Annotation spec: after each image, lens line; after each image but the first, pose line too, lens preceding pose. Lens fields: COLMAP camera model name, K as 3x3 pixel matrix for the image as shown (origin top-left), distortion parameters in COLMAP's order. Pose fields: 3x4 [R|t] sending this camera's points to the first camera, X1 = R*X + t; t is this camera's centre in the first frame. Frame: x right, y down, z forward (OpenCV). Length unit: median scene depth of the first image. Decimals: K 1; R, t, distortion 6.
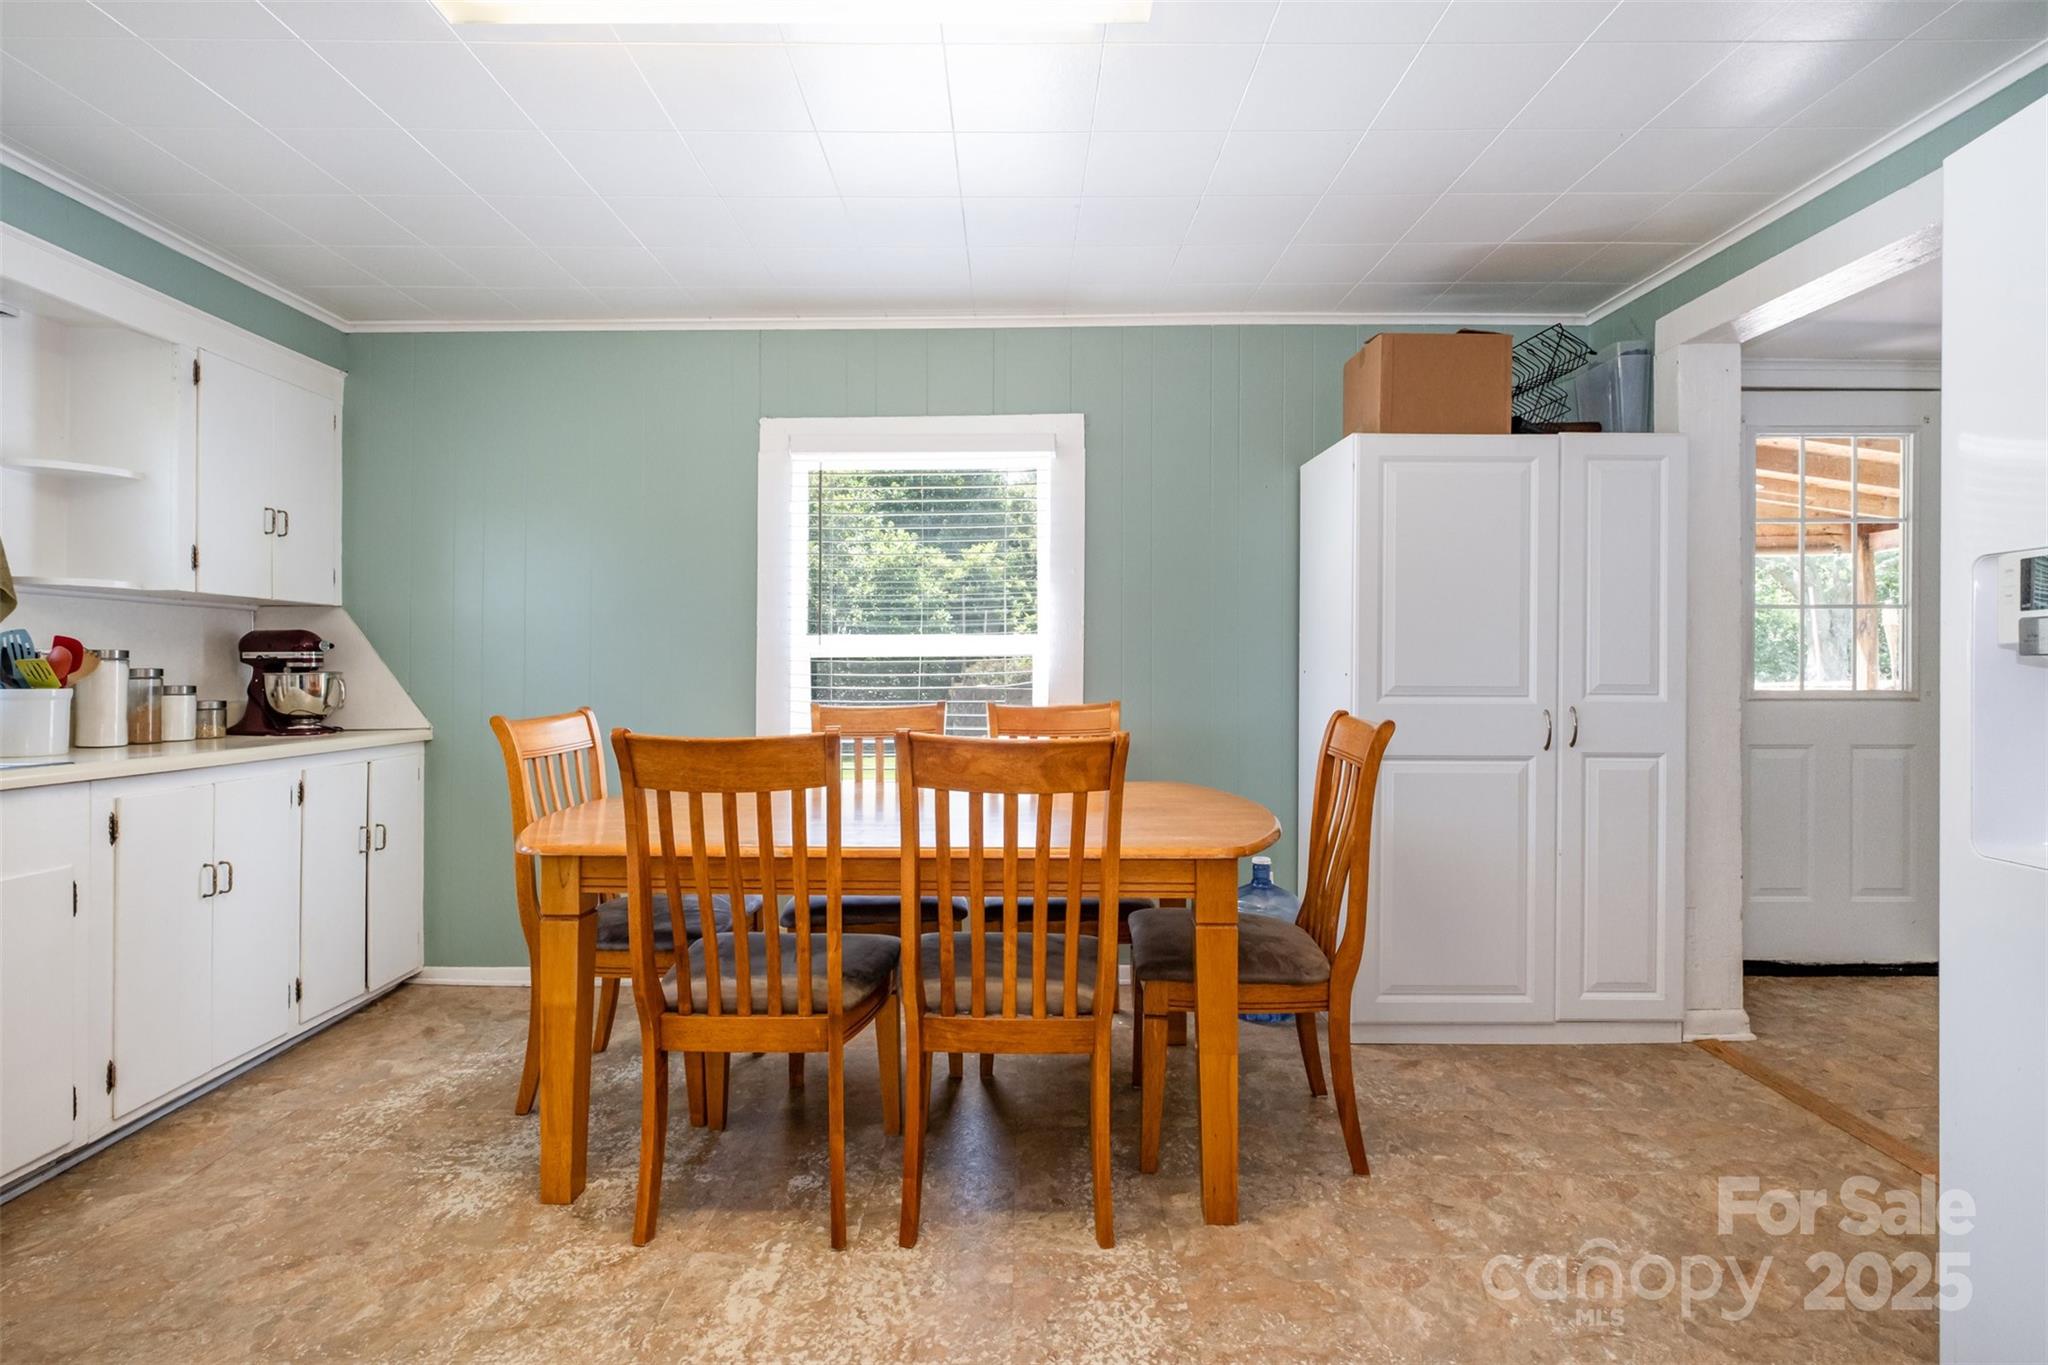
lens RADIAL K [[954.7, 0, 1002.4], [0, 954.7, 665.4], [0, 0, 1]] dist [-0.004010, 0.000306]
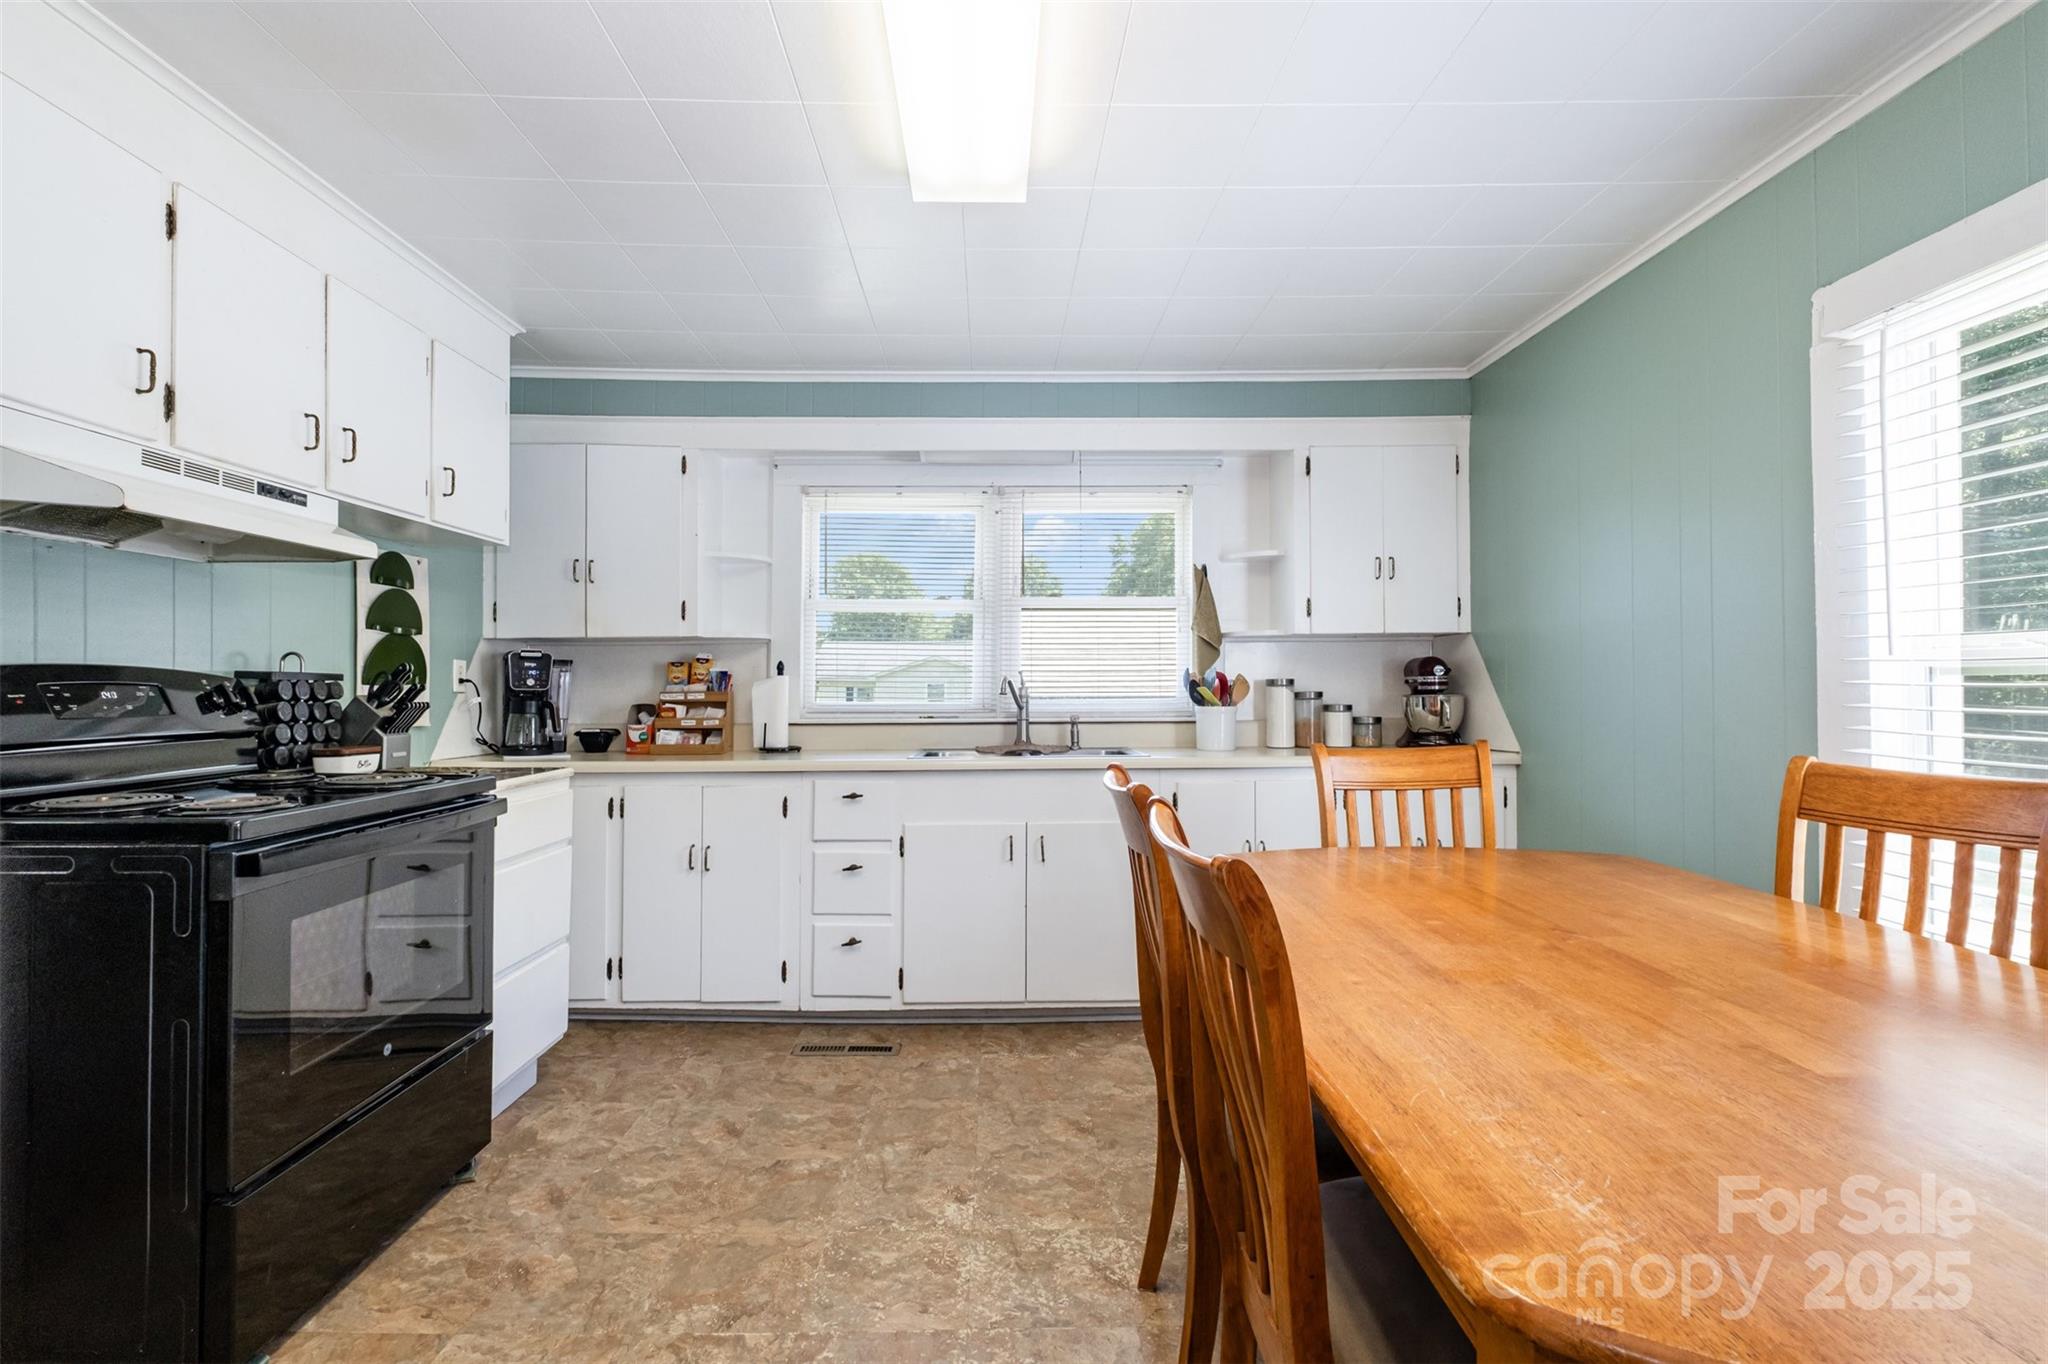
lens RADIAL K [[901.9, 0, 1006.1], [0, 901.9, 647.3], [0, 0, 1]] dist [-0.002784, -0.000103]
pose [[0.029092, -0.043392, -0.998634, 0.348351], [0.014446, 0.998971, -0.042986, -0.010554], [0.999472, -0.013176, 0.029689, 0.505434]]
